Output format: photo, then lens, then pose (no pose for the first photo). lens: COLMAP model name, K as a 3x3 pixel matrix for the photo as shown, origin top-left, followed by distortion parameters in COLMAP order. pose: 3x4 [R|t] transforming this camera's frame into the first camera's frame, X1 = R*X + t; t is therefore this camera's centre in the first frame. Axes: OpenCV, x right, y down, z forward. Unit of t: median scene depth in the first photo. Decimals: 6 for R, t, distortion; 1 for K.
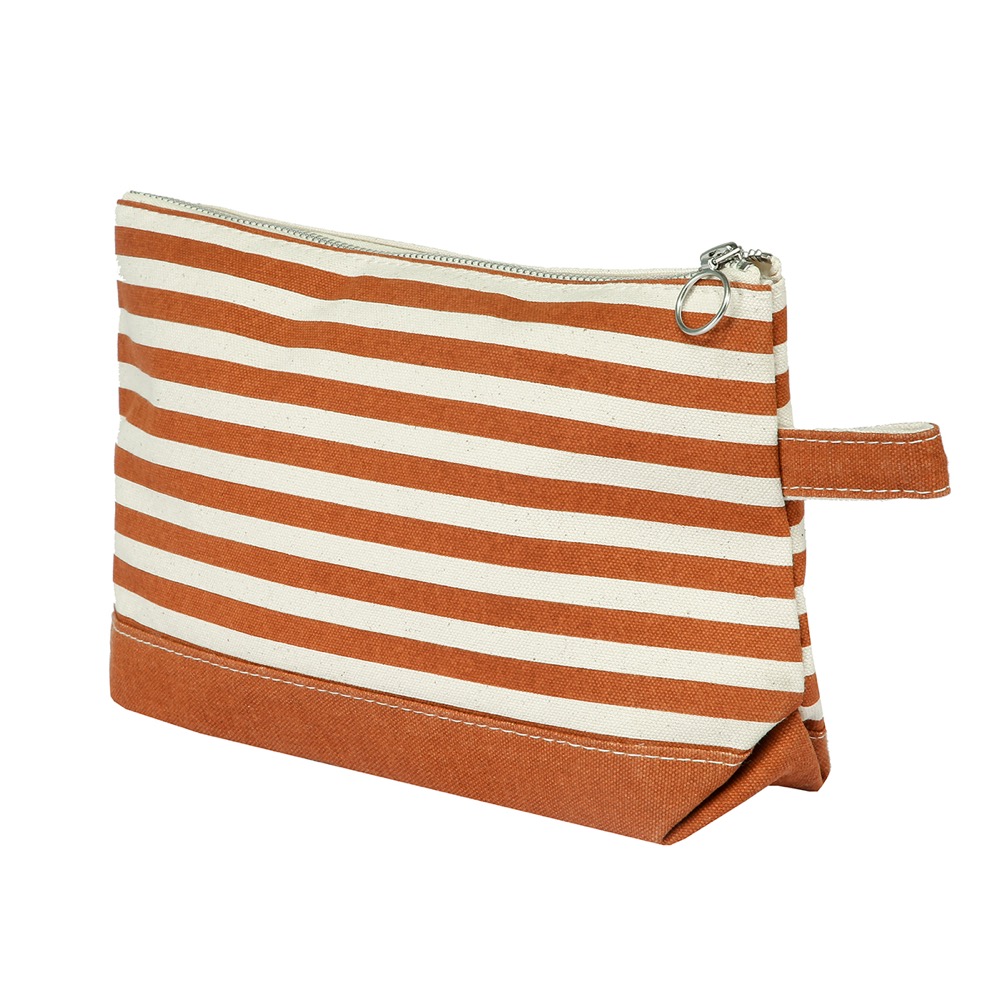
lens RADIAL K [[3775.6, 0, 500.0], [0, 3775.6, 500.0], [0, 0, 1]] dist [0.030875, 1.426417]
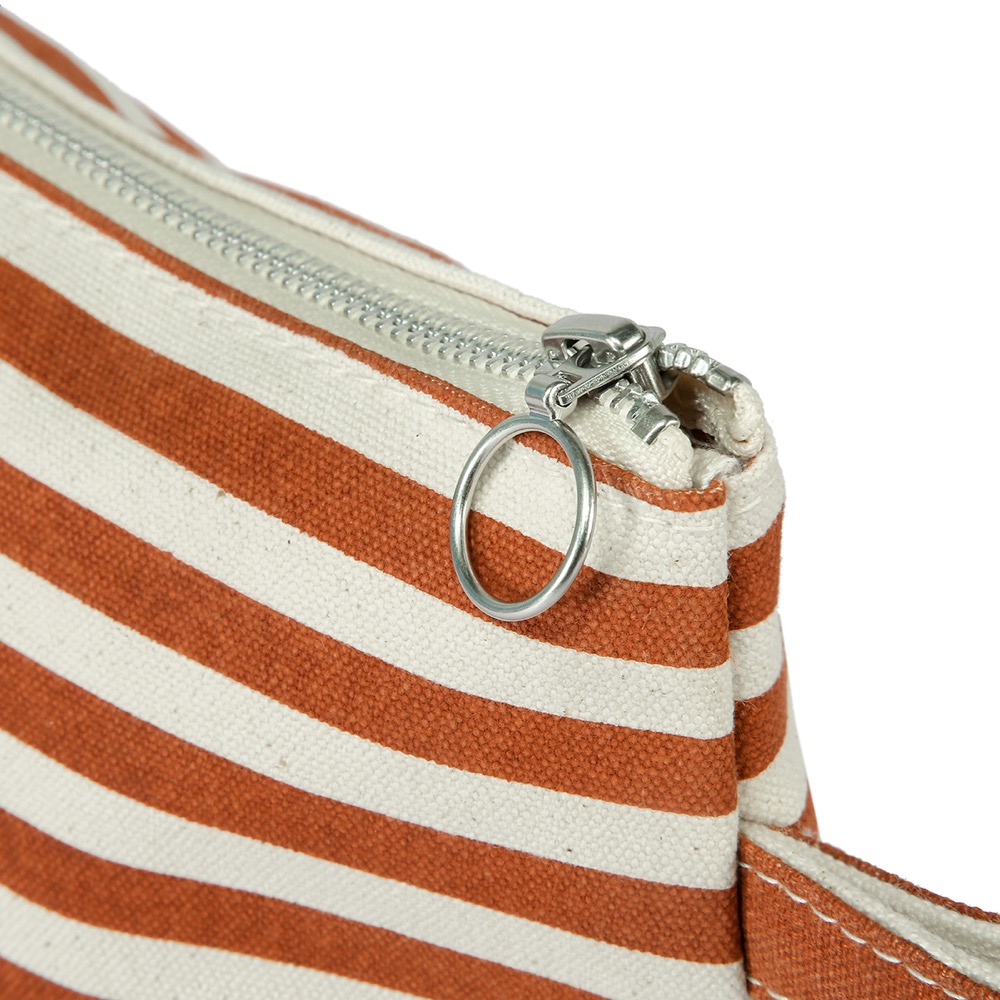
lens RADIAL K [[3775.6, 0, 500.0], [0, 3775.6, 500.0], [0, 0, 1]] dist [0.030875, 1.426417]
pose [[0.992577, 0.063797, -0.103546, 0.085534], [-0.025086, 0.940464, 0.338965, -0.165888], [0.119006, -0.333851, 0.935083, 0.678249]]
